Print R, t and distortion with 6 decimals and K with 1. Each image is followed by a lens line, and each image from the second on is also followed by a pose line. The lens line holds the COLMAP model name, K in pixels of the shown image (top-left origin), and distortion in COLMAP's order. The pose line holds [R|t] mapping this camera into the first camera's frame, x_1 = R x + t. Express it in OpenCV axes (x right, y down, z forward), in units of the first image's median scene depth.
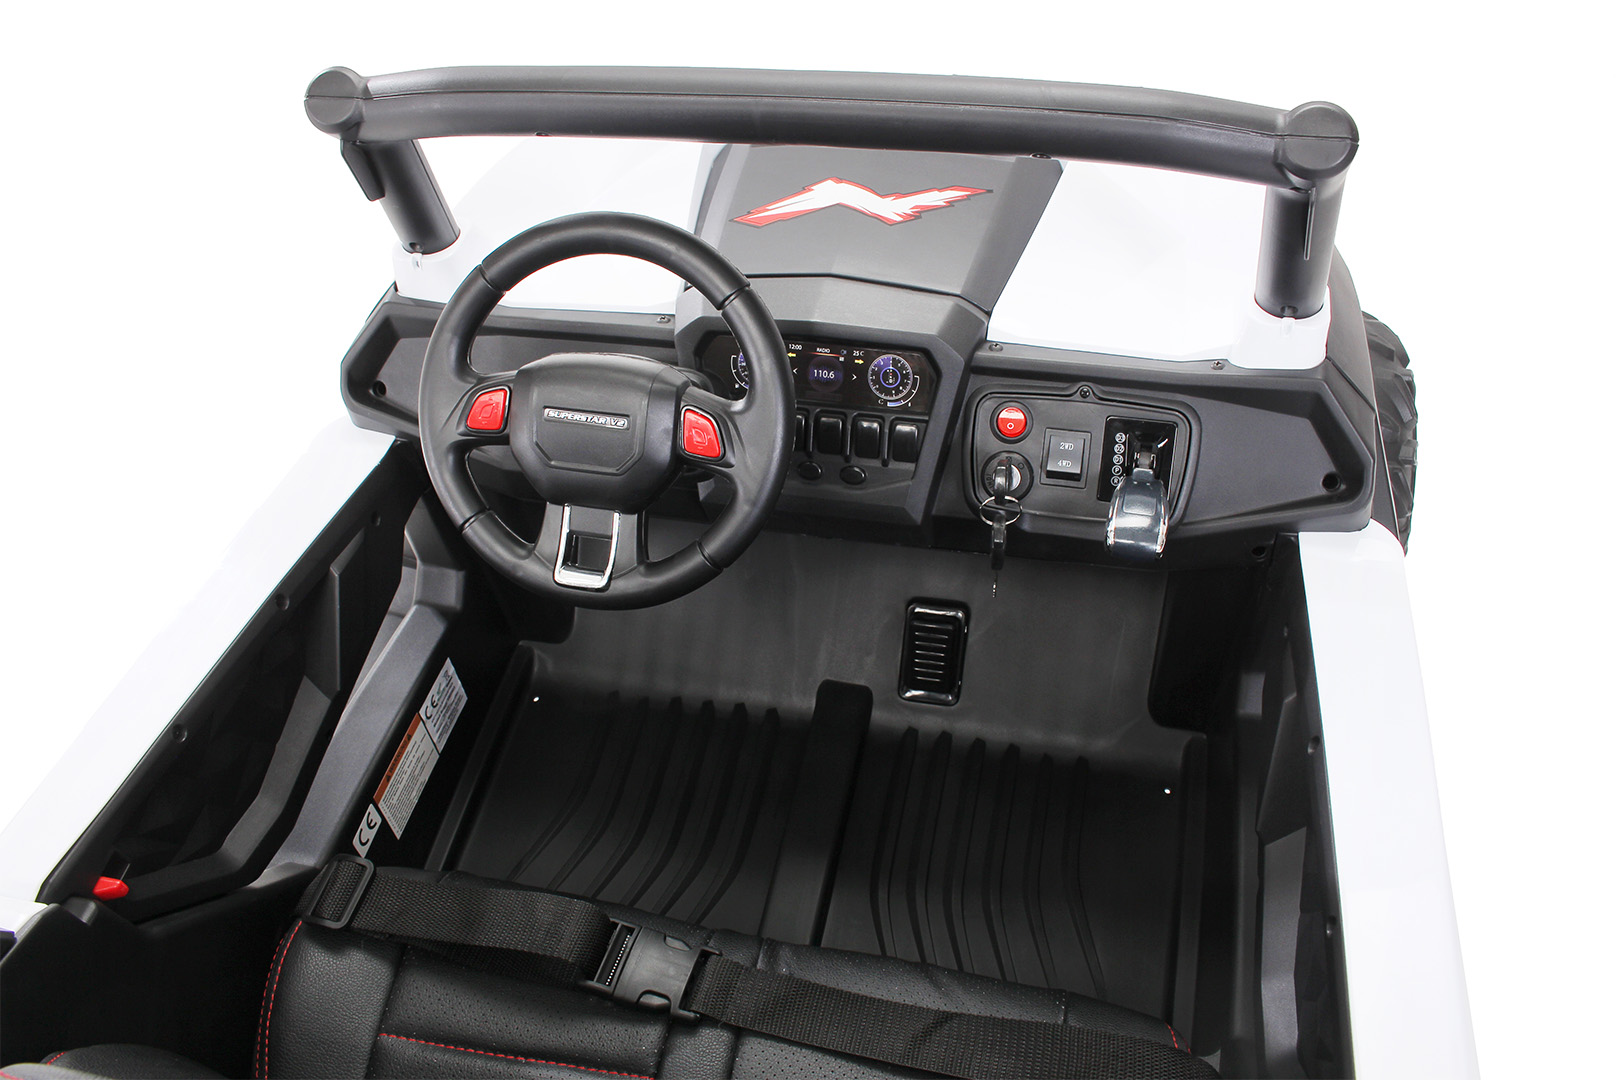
lens RADIAL K [[1427.7, 0, 810.0], [0, 1427.7, 540.0], [0, 0, 1]] dist [-0.132200, 0.000623]
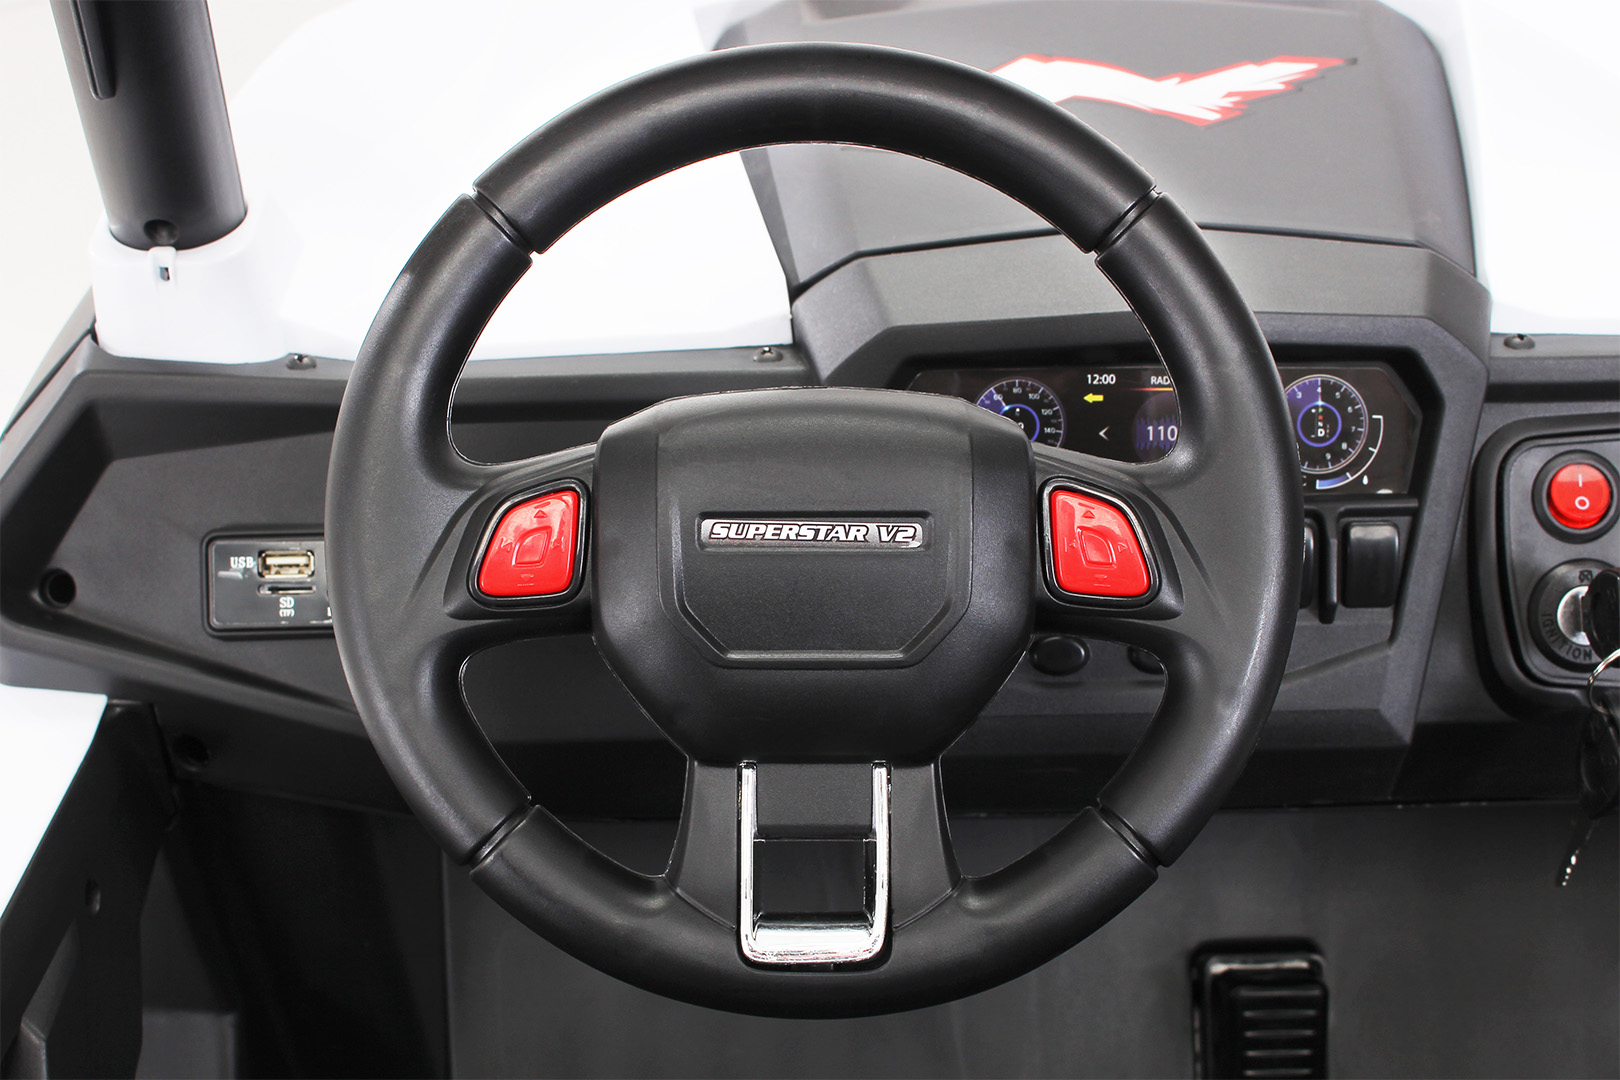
lens RADIAL K [[2329.3, 0, 810.0], [0, 2329.3, 540.0], [0, 0, 1]] dist [-0.013047, -0.086677]
pose [[0.968934, -0.092462, 0.229386, -0.277304], [0.130770, 0.978765, -0.157854, 0.018139], [-0.209920, 0.182947, 0.960450, 0.328743]]
